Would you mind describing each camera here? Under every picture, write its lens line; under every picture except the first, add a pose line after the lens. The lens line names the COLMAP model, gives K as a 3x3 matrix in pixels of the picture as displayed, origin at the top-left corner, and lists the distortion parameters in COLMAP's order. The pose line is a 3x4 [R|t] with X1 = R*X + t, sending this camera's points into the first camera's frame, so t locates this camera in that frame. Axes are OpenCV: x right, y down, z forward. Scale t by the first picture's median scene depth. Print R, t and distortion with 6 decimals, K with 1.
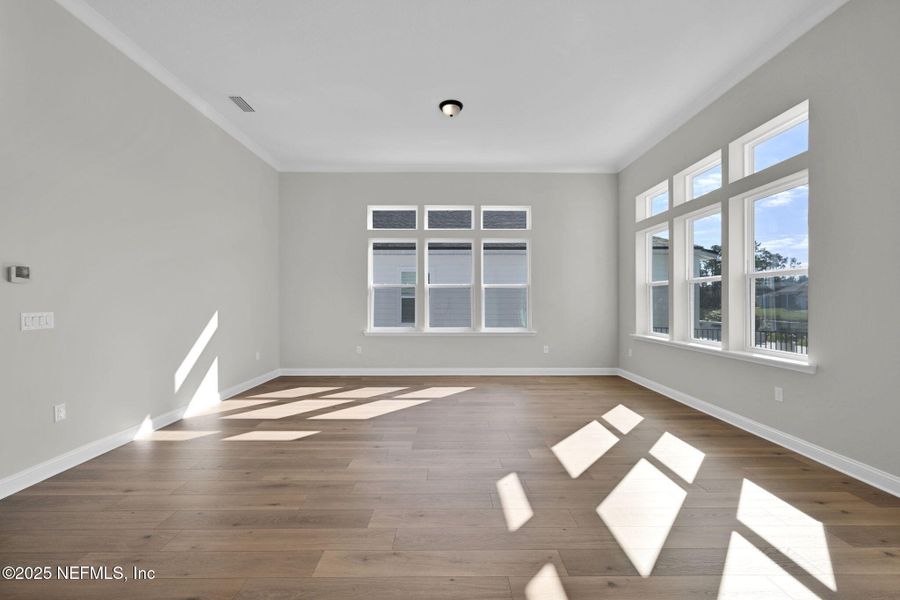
lens RADIAL K [[370.9, 0, 452.5], [0, 370.9, 304.0], [0, 0, 1]] dist [-0.013885, 0.000091]
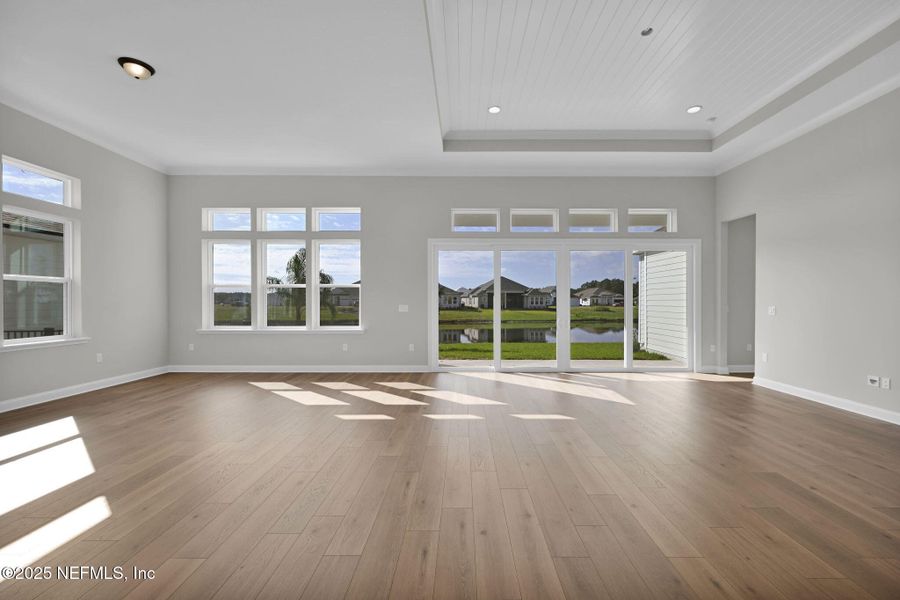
lens RADIAL K [[371.5, 0, 462.9], [0, 371.5, 304.2], [0, 0, 1]] dist [0.000525, 0.000161]
pose [[0.005470, -0.008431, 0.999950, -0.781937], [0.002022, 0.999963, 0.008420, -0.003564], [-0.999983, 0.001976, 0.005487, 0.240512]]
